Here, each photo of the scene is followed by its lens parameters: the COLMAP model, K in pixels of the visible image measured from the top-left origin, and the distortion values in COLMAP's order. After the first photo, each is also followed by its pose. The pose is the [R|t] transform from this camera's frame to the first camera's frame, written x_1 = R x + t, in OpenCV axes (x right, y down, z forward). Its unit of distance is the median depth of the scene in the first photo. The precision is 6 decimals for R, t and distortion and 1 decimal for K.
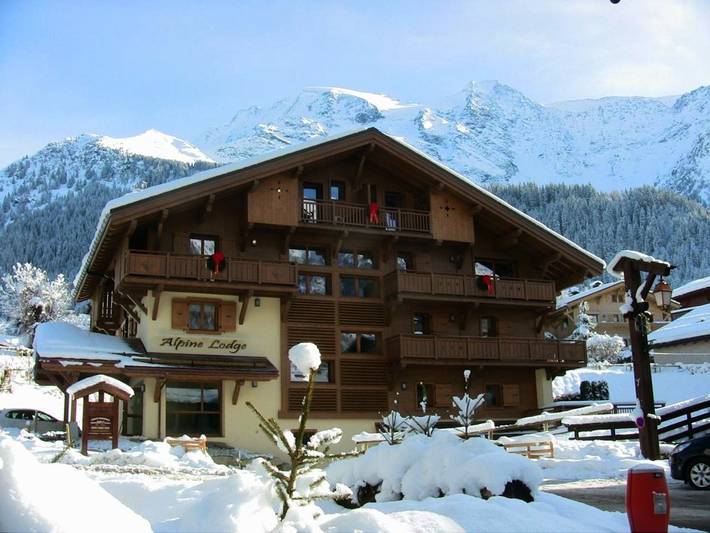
lens RADIAL K [[860.0, 0, 355.0], [0, 860.0, 266.5], [0, 0, 1]] dist [-0.118952, -0.009483]
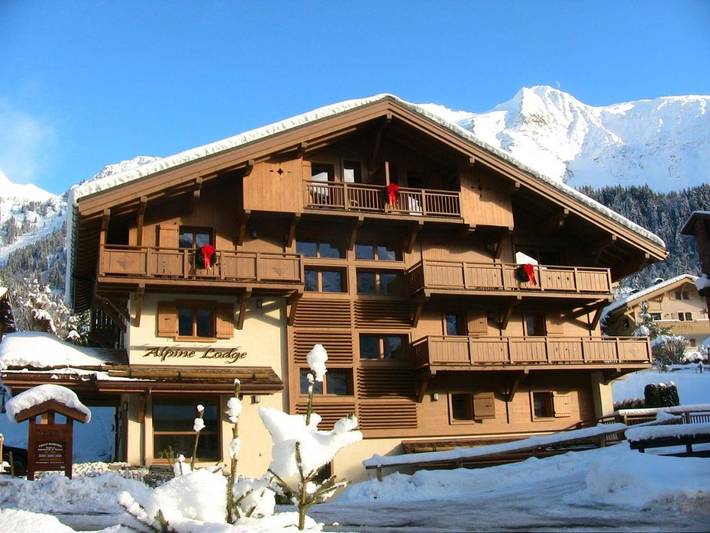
lens RADIAL K [[860.0, 0, 355.0], [0, 860.0, 266.5], [0, 0, 1]] dist [-0.118952, -0.009483]
pose [[0.997226, -0.035069, -0.065661, 0.037606], [0.034121, 0.999298, -0.015497, 0.020675], [0.066158, 0.013214, 0.997722, 0.141487]]
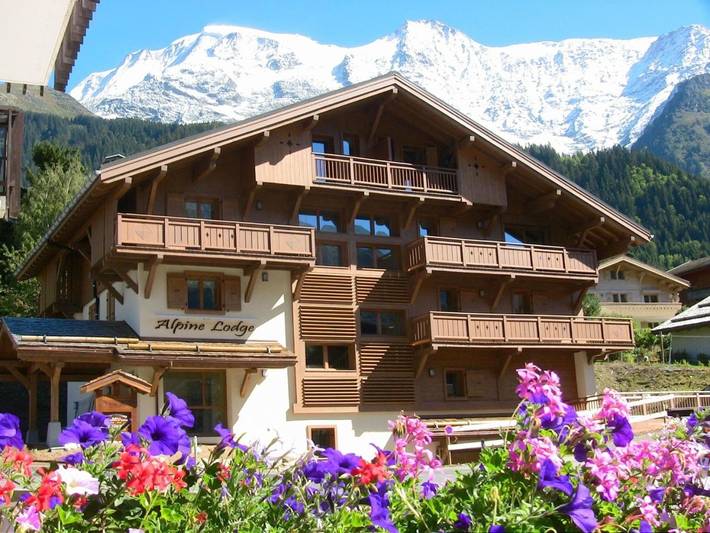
lens RADIAL K [[1024.9, 0, 355.0], [0, 1024.9, 266.5], [0, 0, 1]] dist [-0.041587, 0.012336]
pose [[0.996505, -0.007249, 0.083213, -0.103393], [0.005303, 0.999708, 0.023584, 0.008124], [-0.083360, -0.023060, 0.996253, -0.013618]]
